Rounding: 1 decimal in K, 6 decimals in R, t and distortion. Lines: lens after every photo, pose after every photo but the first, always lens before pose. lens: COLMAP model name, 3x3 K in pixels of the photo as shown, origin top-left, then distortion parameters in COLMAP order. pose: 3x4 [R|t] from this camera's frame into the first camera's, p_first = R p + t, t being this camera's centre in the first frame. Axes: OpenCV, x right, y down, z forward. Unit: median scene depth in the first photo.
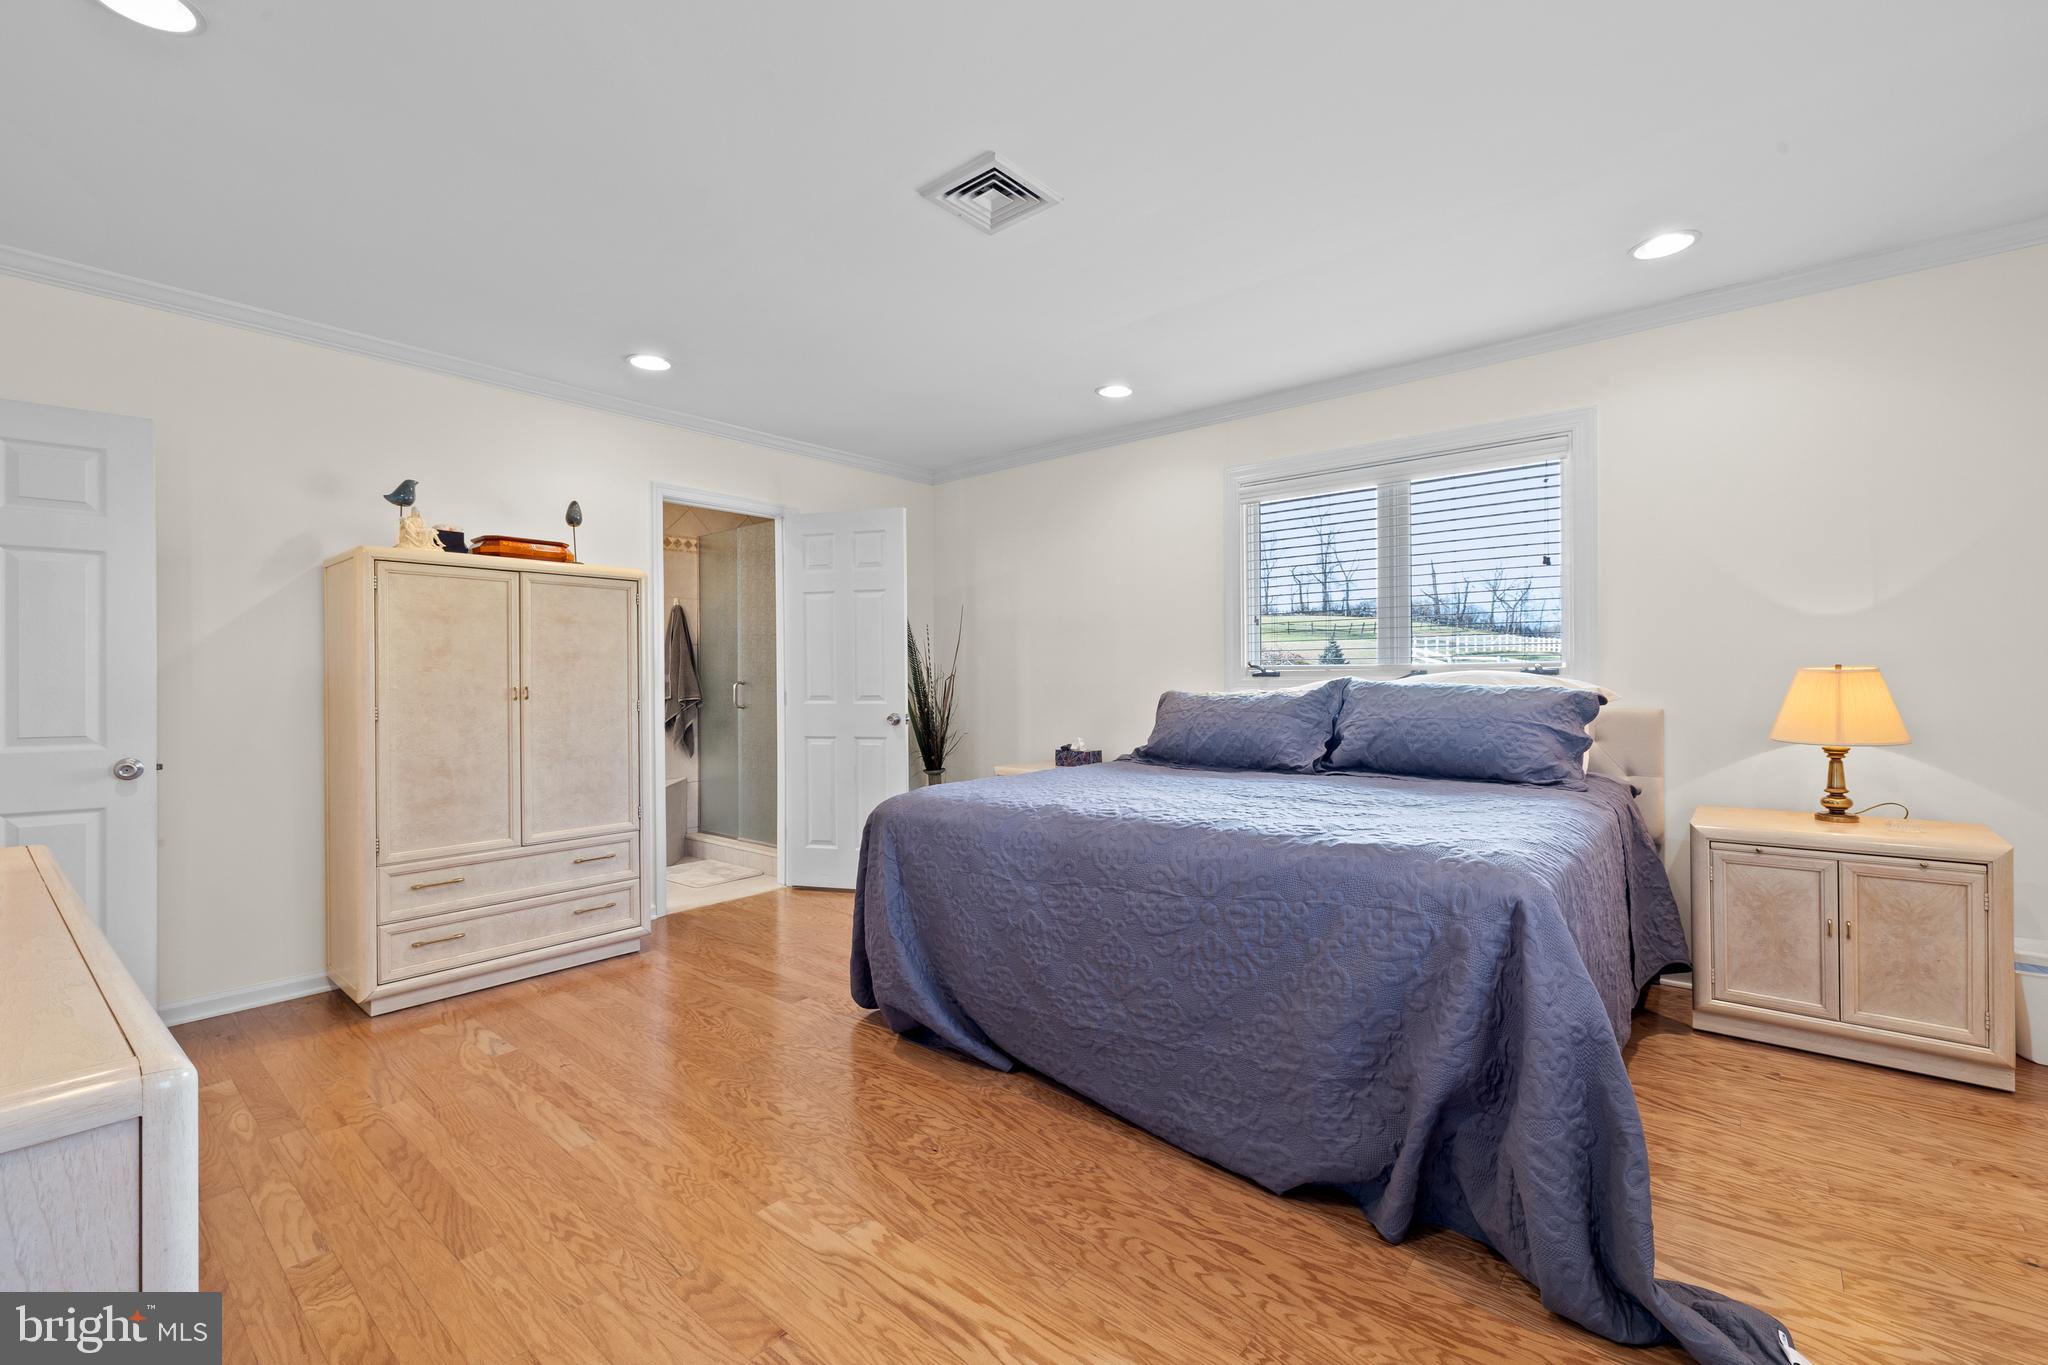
lens RADIAL K [[873.1, 0, 1024.4], [0, 873.1, 679.2], [0, 0, 1]] dist [0.001754, -0.000596]
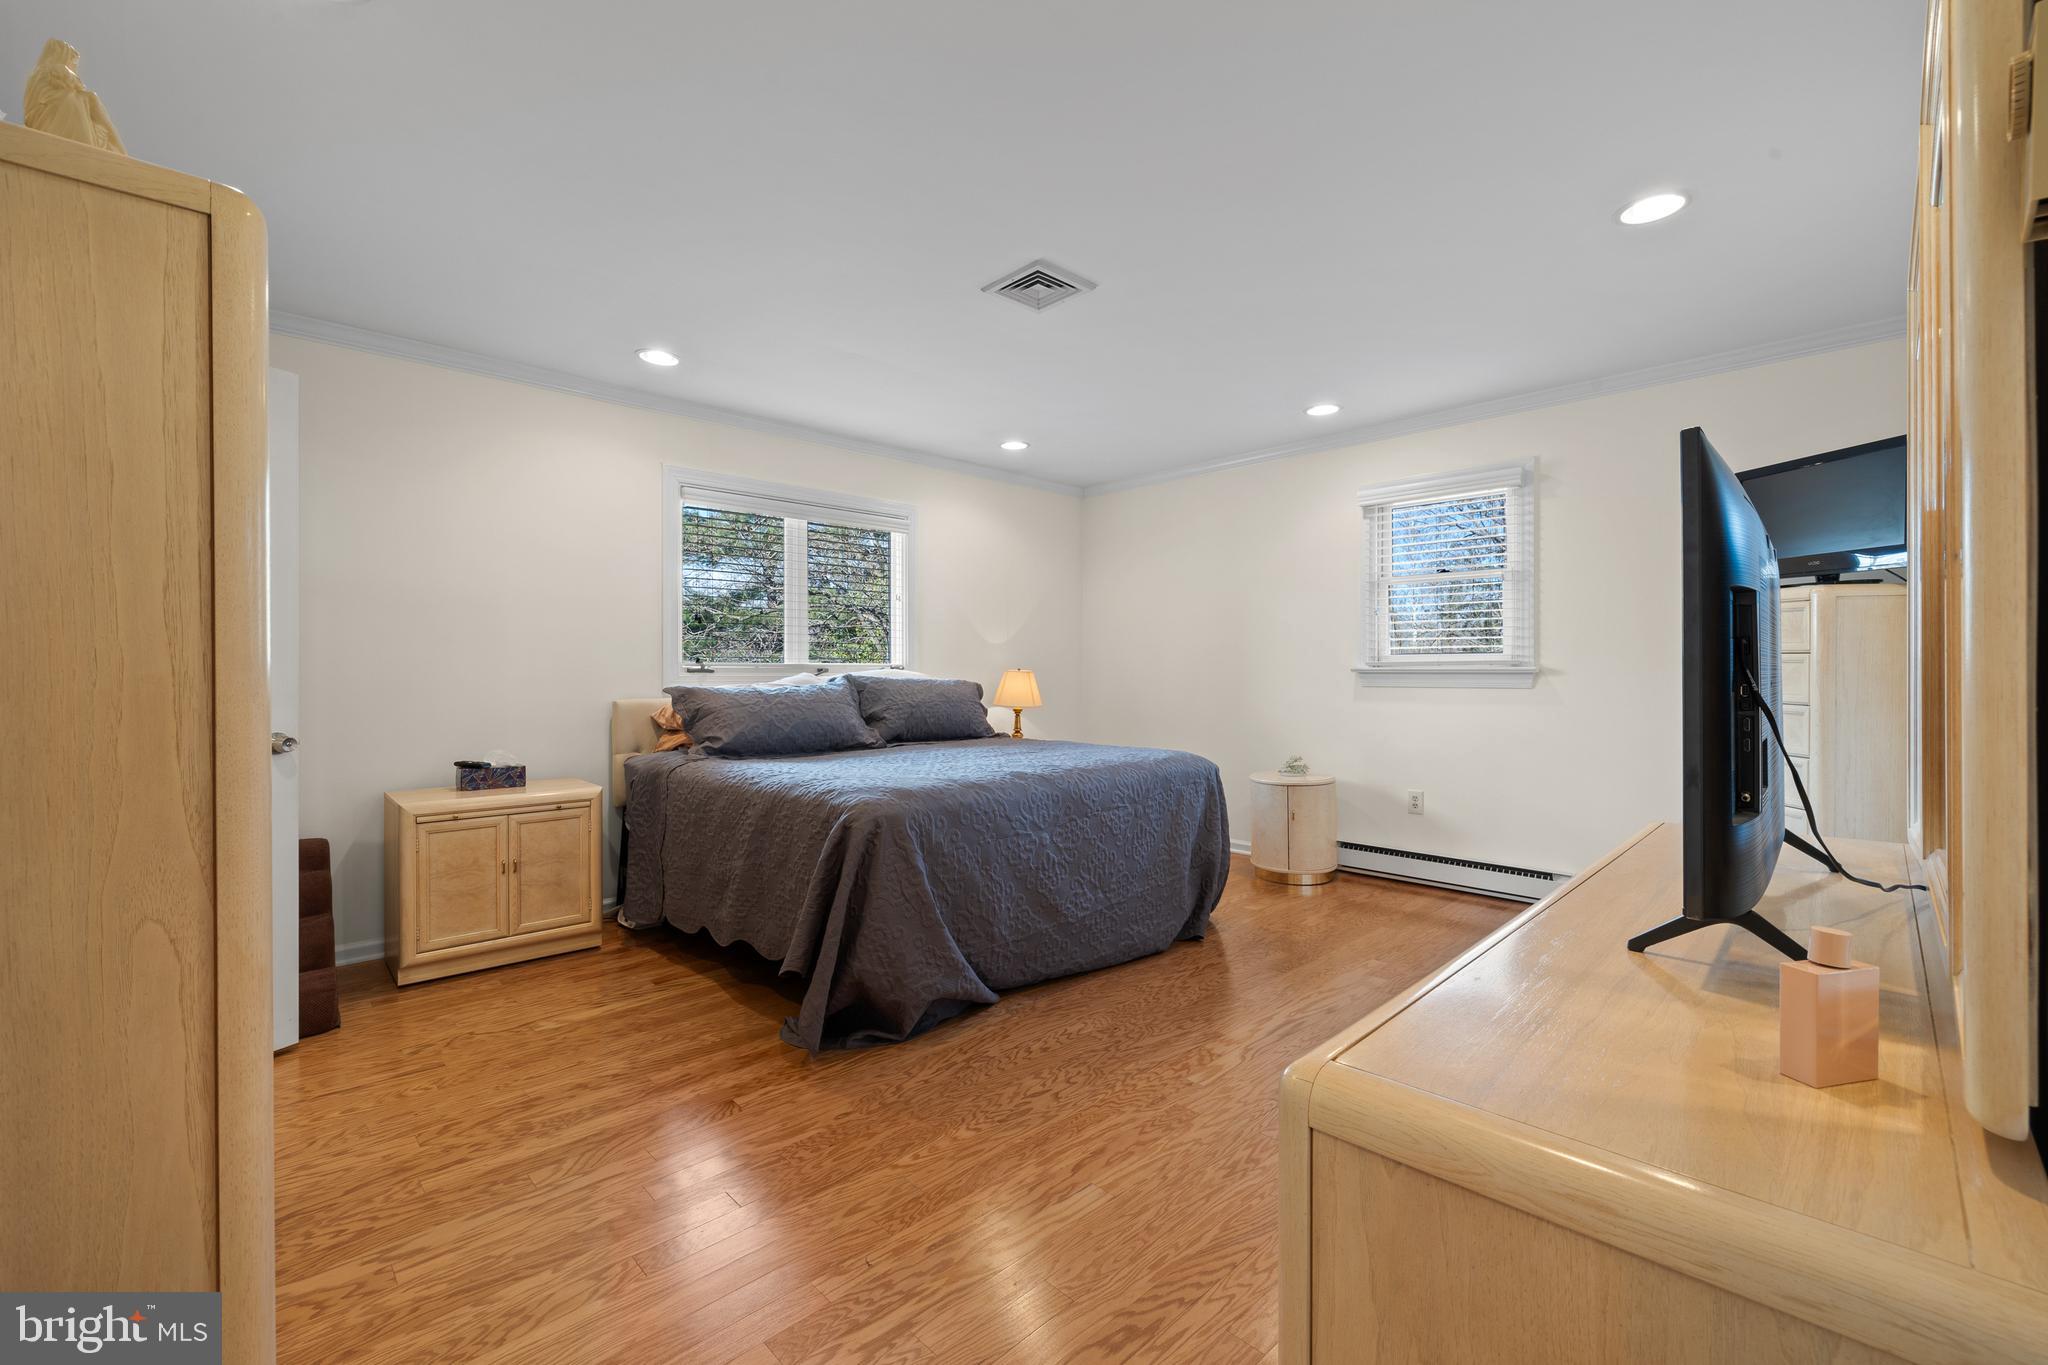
lens RADIAL K [[873.1, 0, 1024.4], [0, 873.1, 676.8], [0, 0, 1]] dist [0.001754, -0.000596]
pose [[0.089652, 0.003191, 0.995968, -1.452157], [-0.002178, 0.999993, -0.003008, 0.010845], [-0.995971, -0.001900, 0.089658, 1.032296]]
